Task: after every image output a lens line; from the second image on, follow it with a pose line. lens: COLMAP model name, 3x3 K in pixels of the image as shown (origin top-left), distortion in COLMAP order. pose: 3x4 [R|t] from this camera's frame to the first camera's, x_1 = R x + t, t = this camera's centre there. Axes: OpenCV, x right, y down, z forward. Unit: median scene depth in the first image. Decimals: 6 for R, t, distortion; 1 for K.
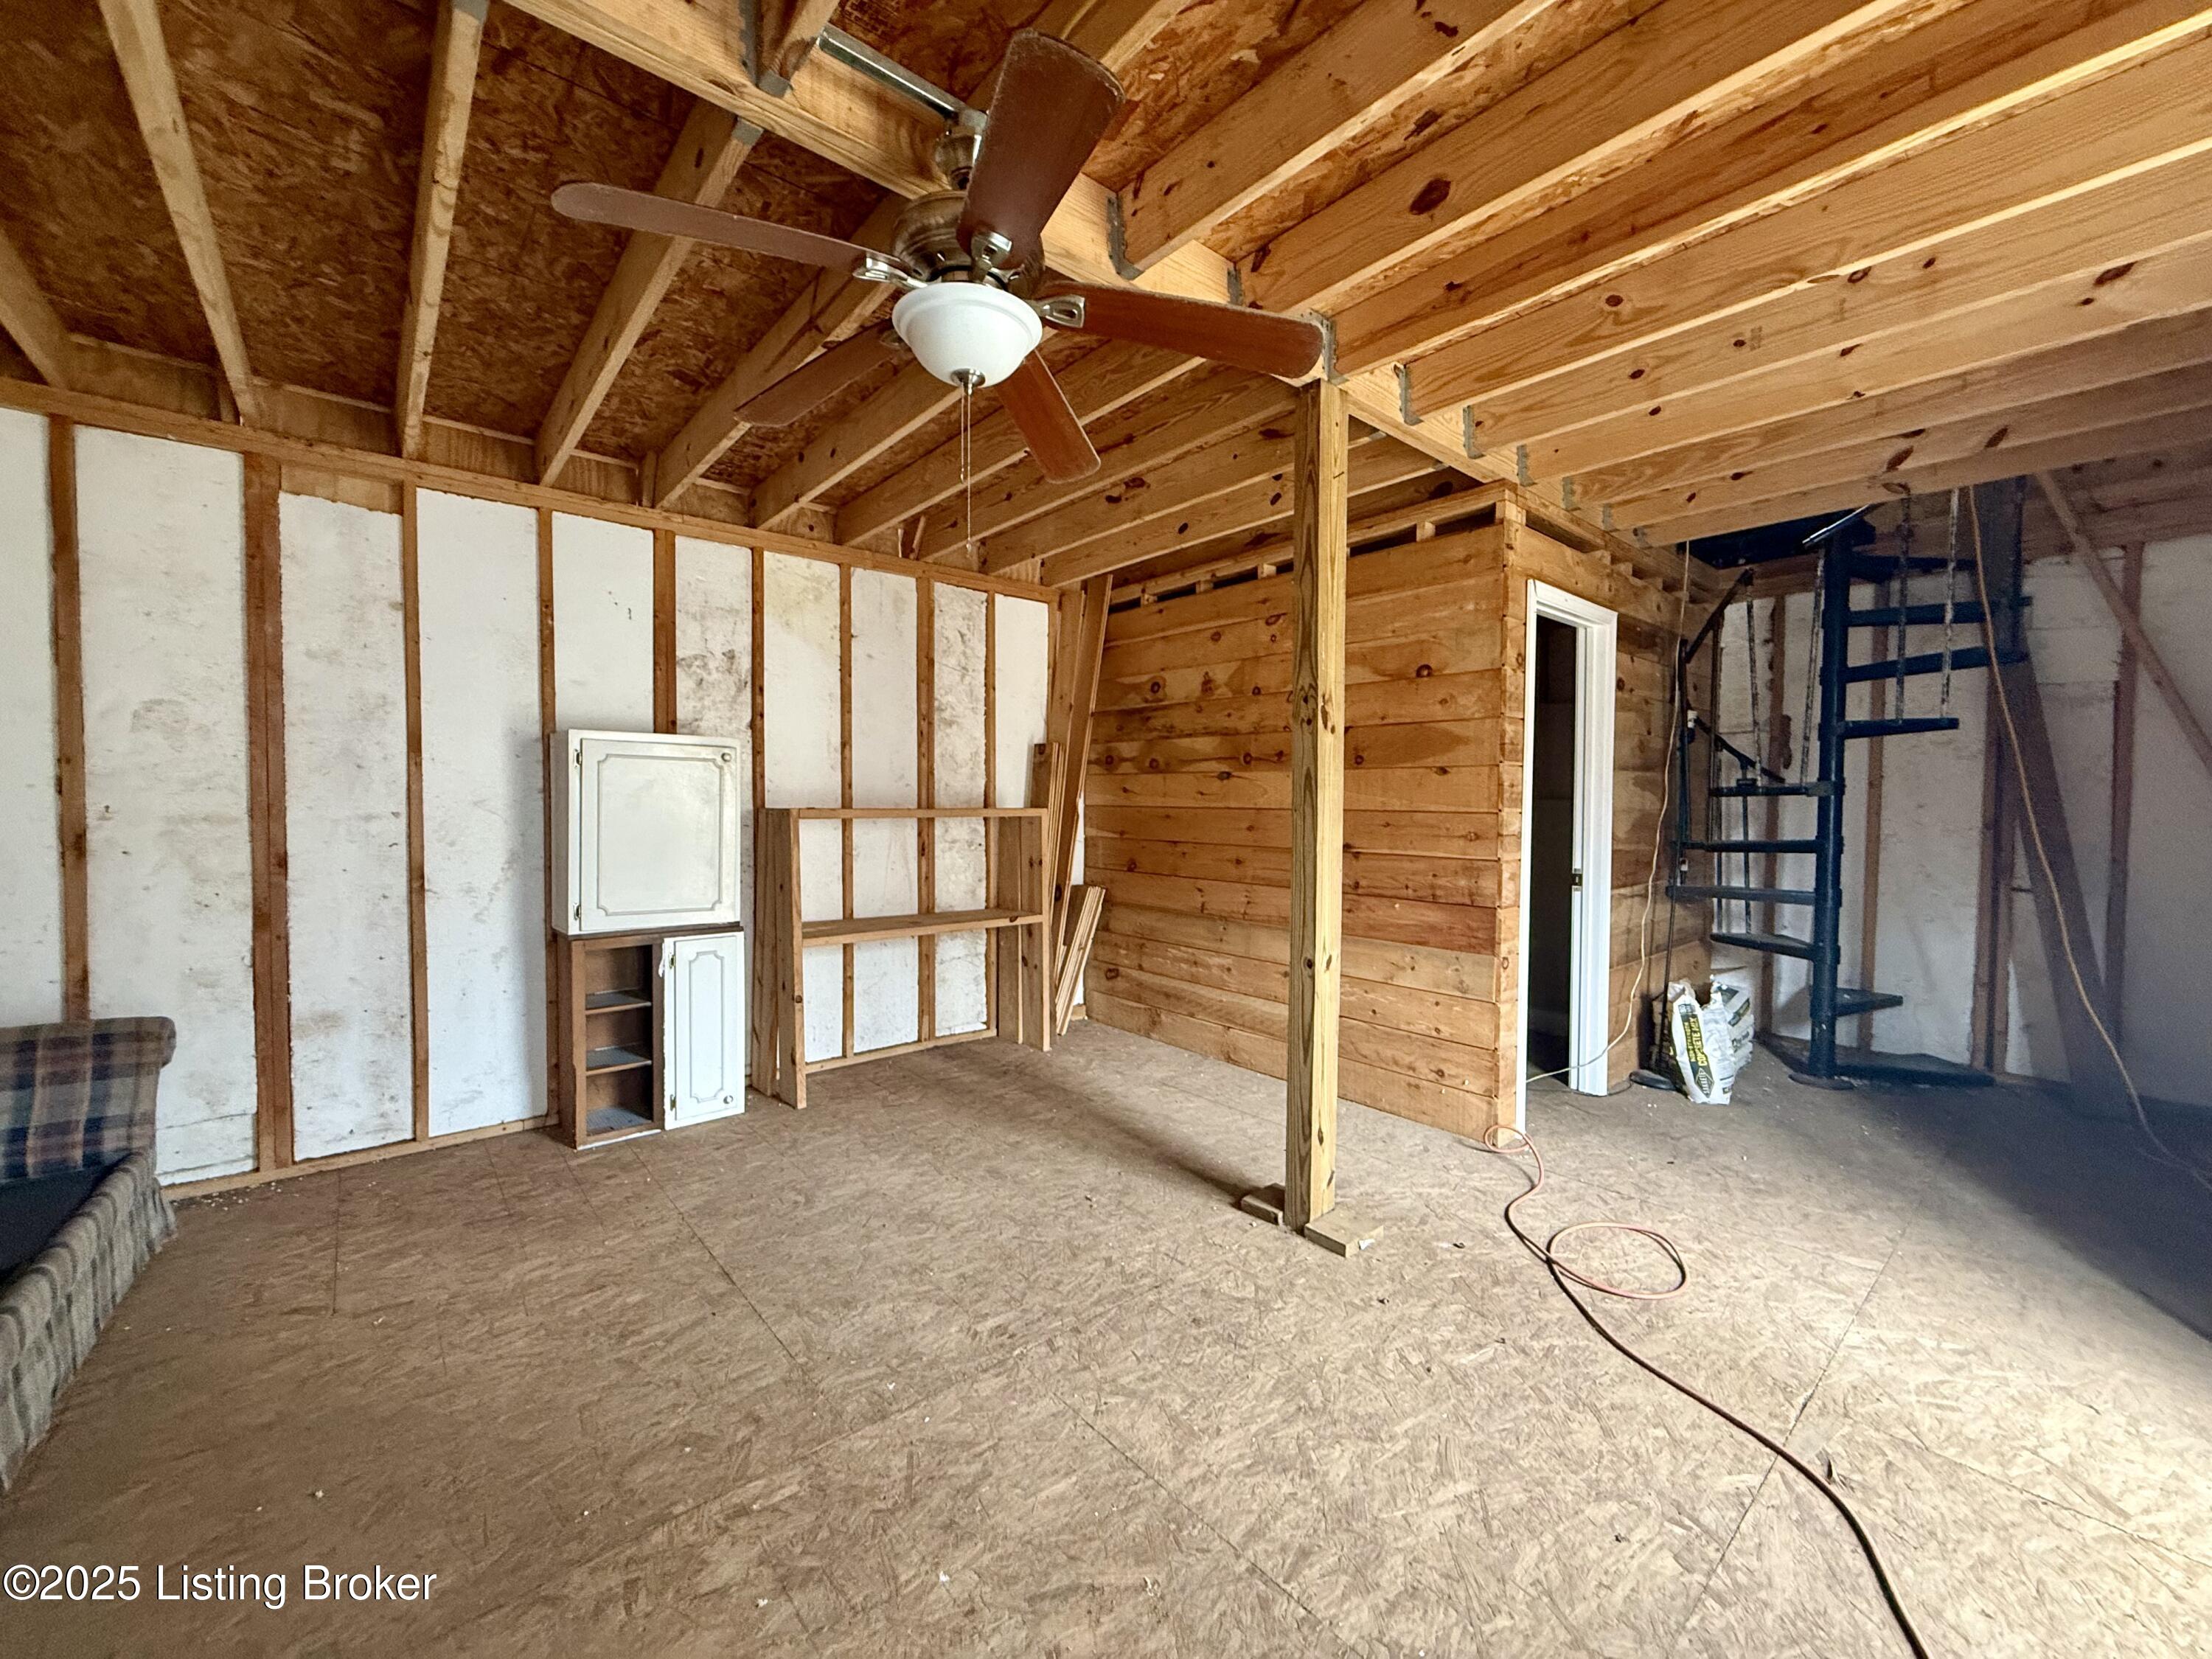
lens RADIAL K [[874.9, 0, 1098.8], [0, 874.9, 830.4], [0, 0, 1]] dist [0.000296, -0.000221]
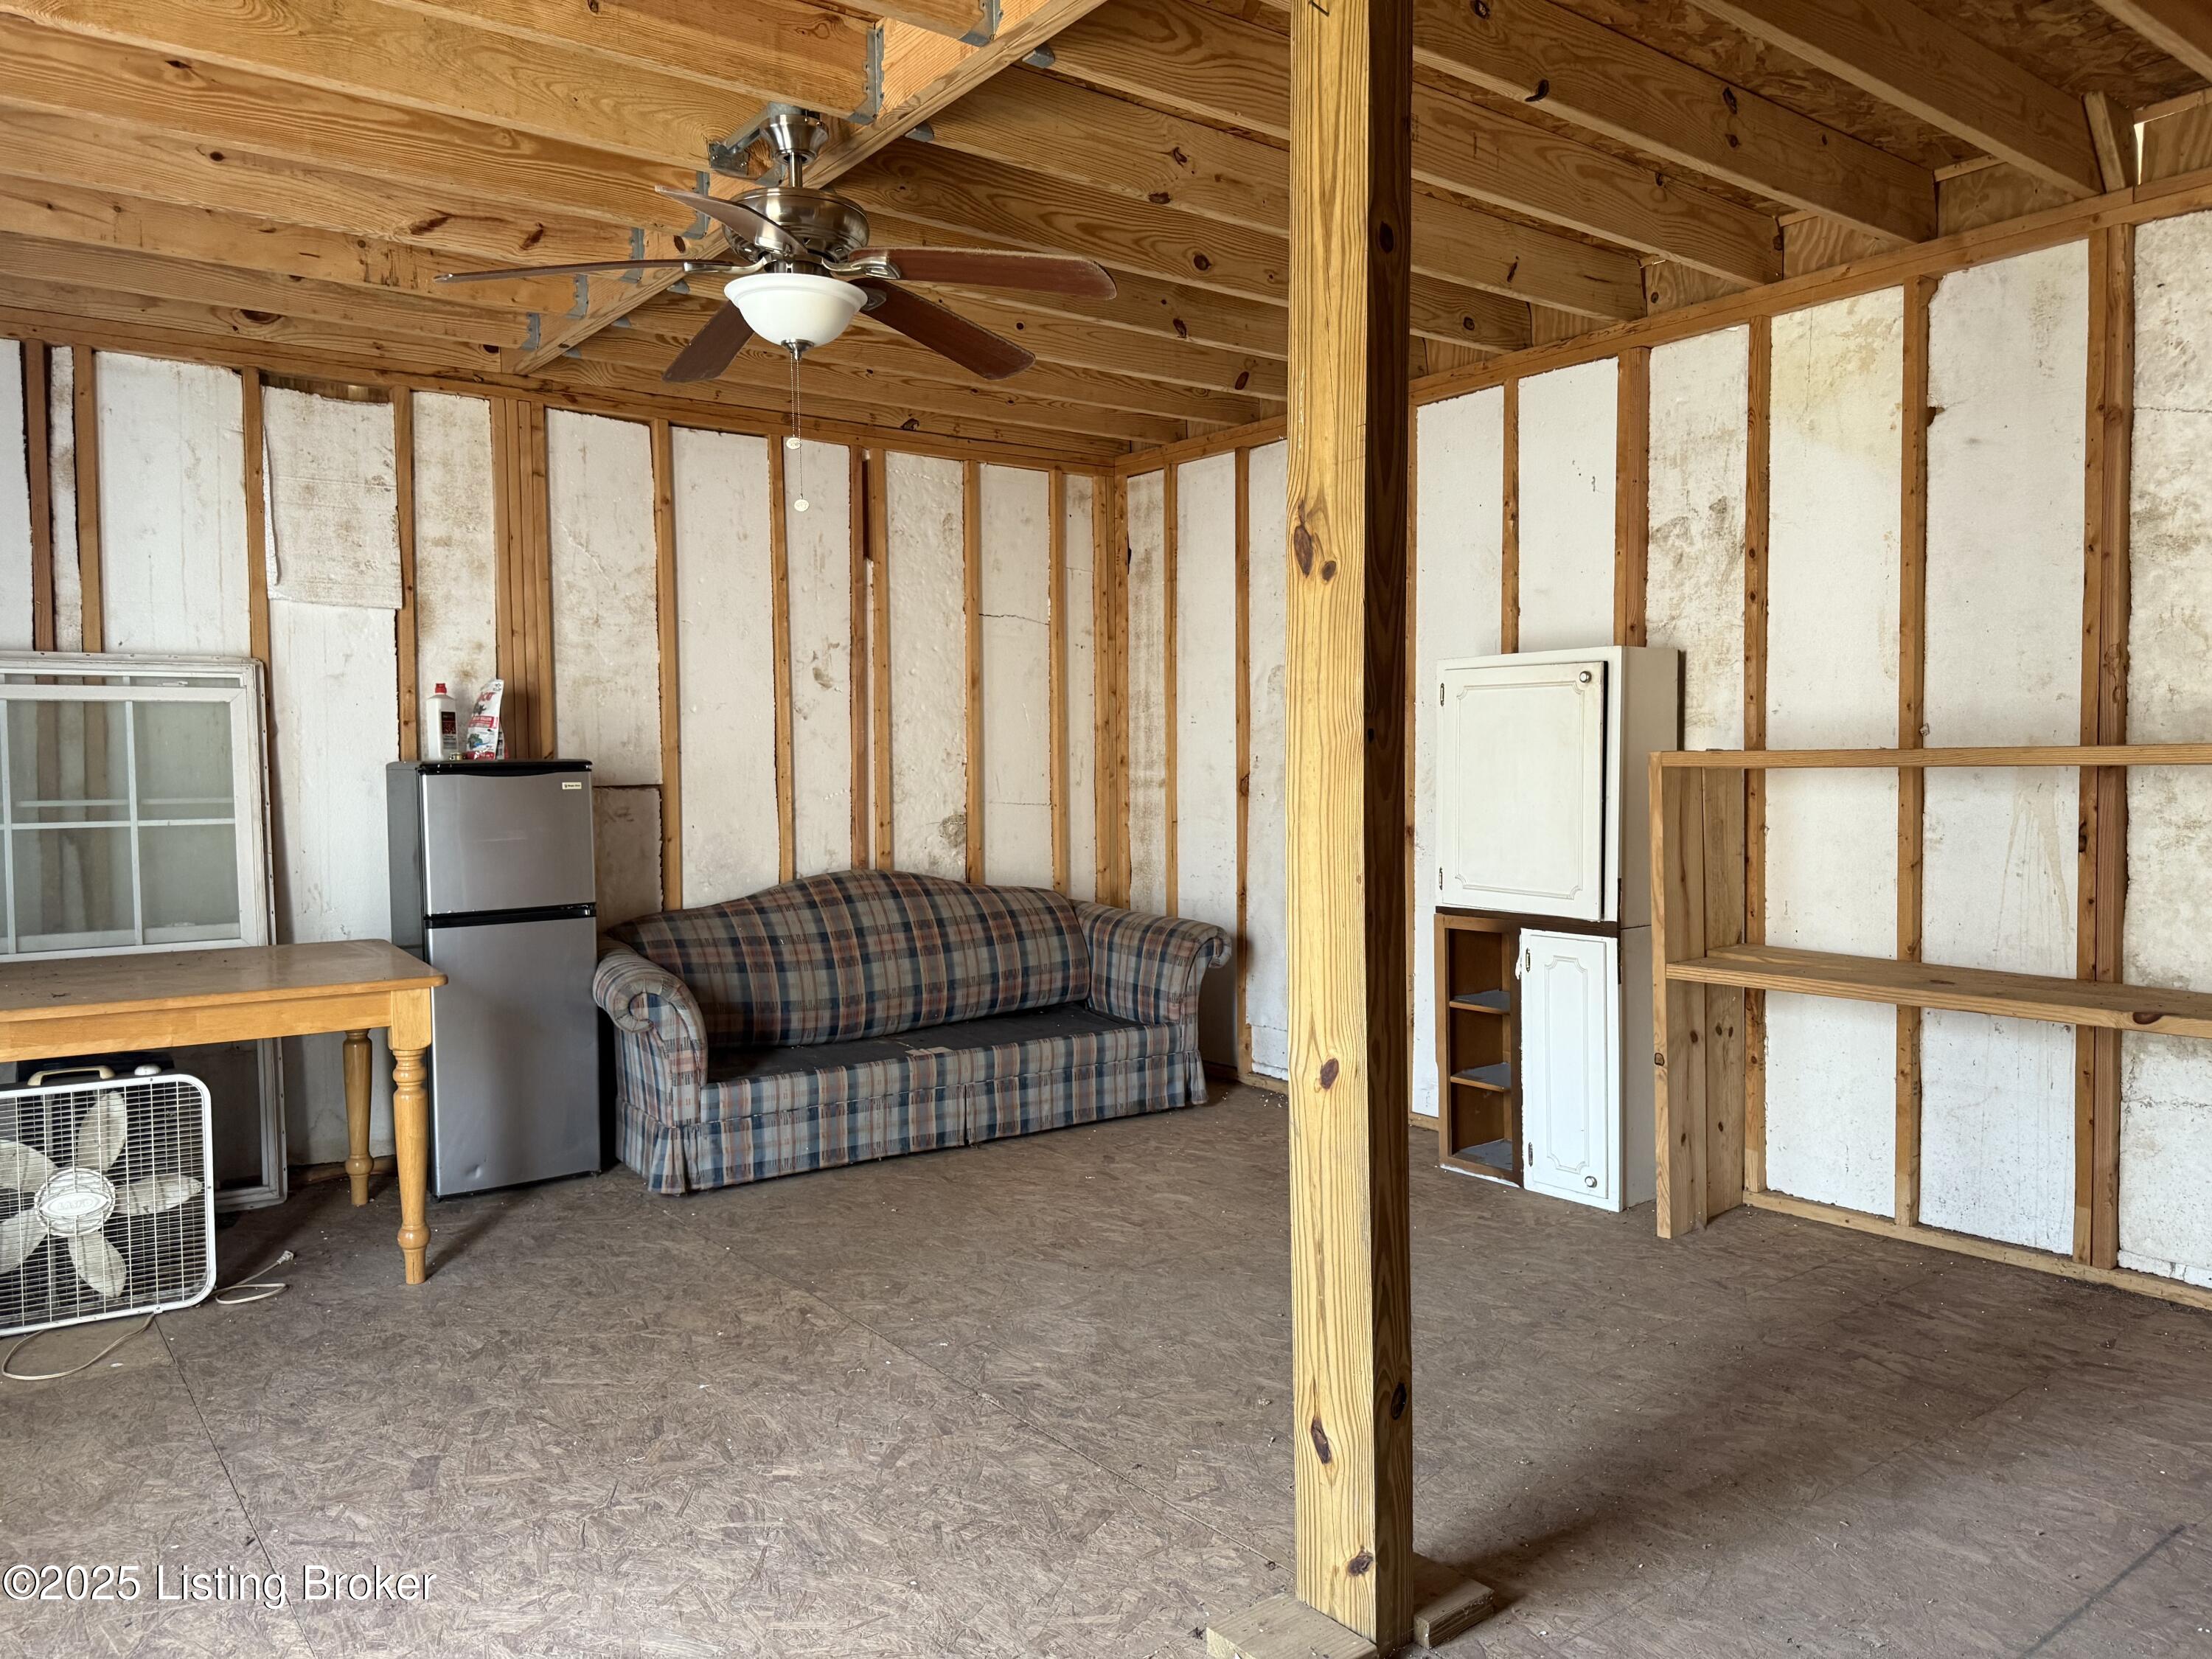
lens RADIAL K [[1548.9, 0, 1101.1], [0, 1548.9, 823.3], [0, 0, 1]] dist [0.046658, -0.052811]
pose [[-0.046799, 0.036808, -0.998226, 0.740297], [-0.019900, 0.999088, 0.037772, -0.007508], [0.998706, 0.021632, -0.046023, 0.625736]]
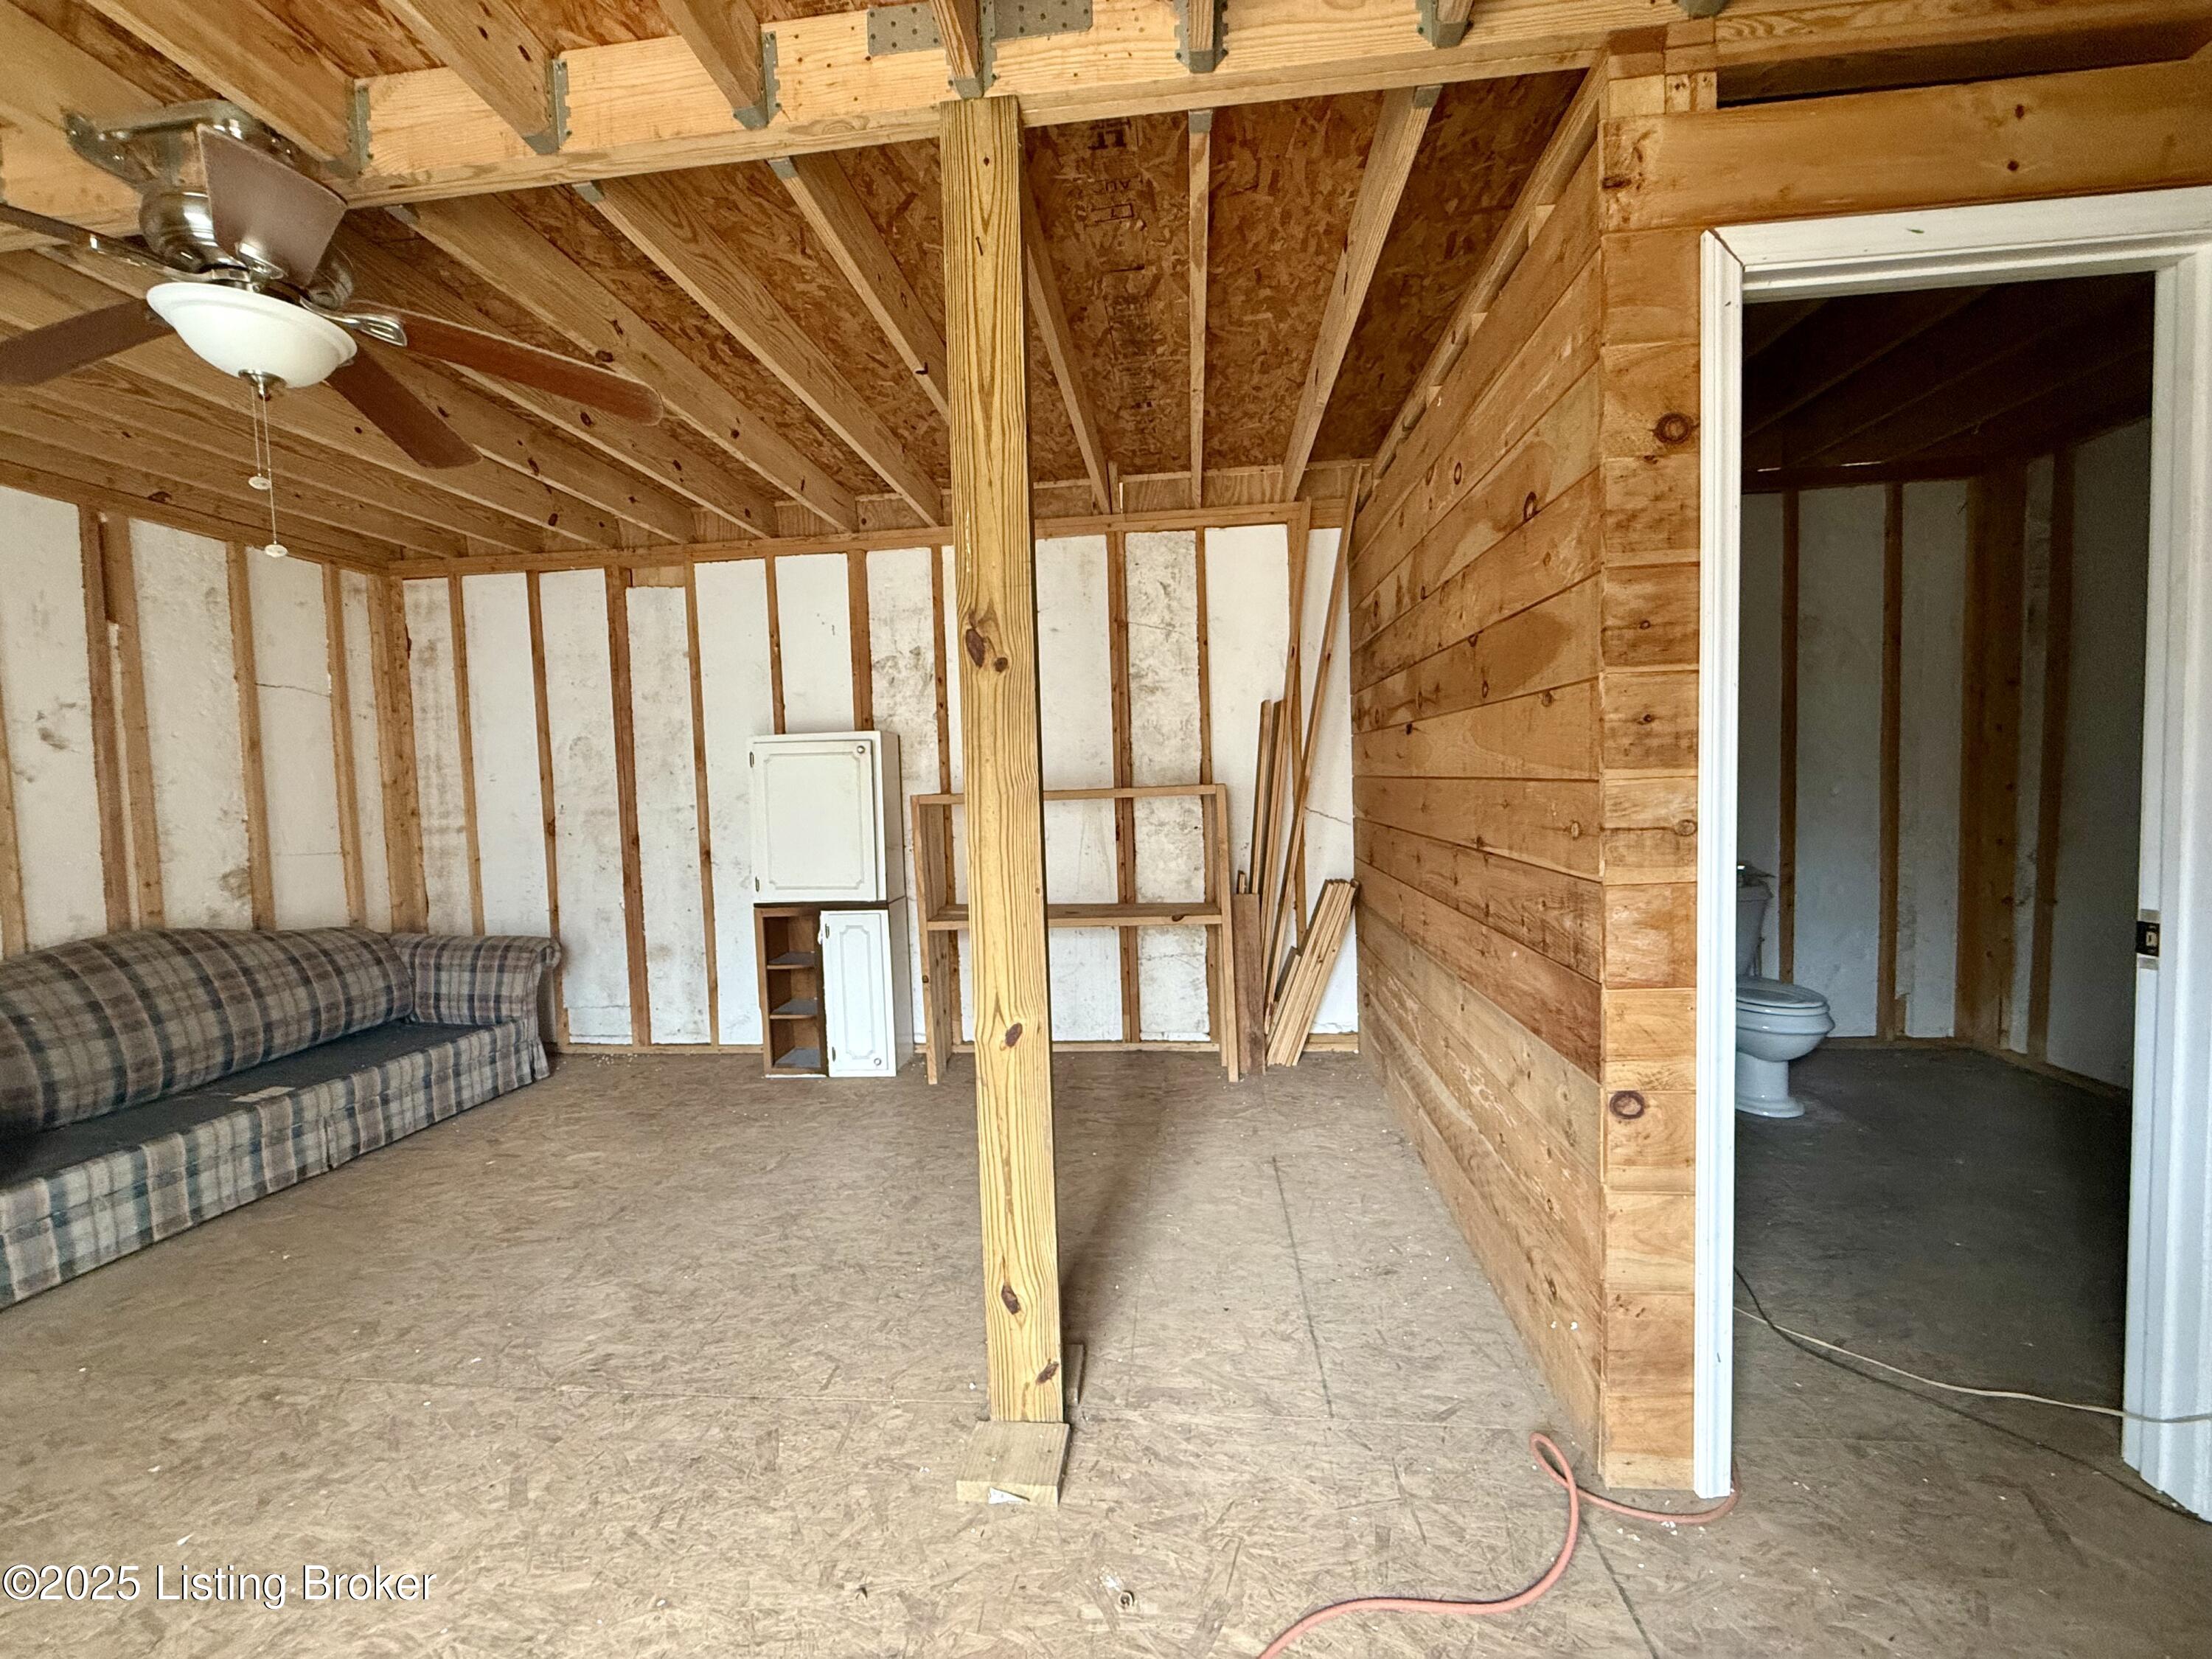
lens RADIAL K [[874.9, 0, 1098.9], [0, 874.9, 830.5], [0, 0, 1]] dist [0.000296, -0.000221]
pose [[0.694332, 0.010676, -0.719575, 0.519765], [0.015439, 0.999439, 0.029725, -0.010066], [0.719489, -0.031748, 0.693778, 0.417404]]
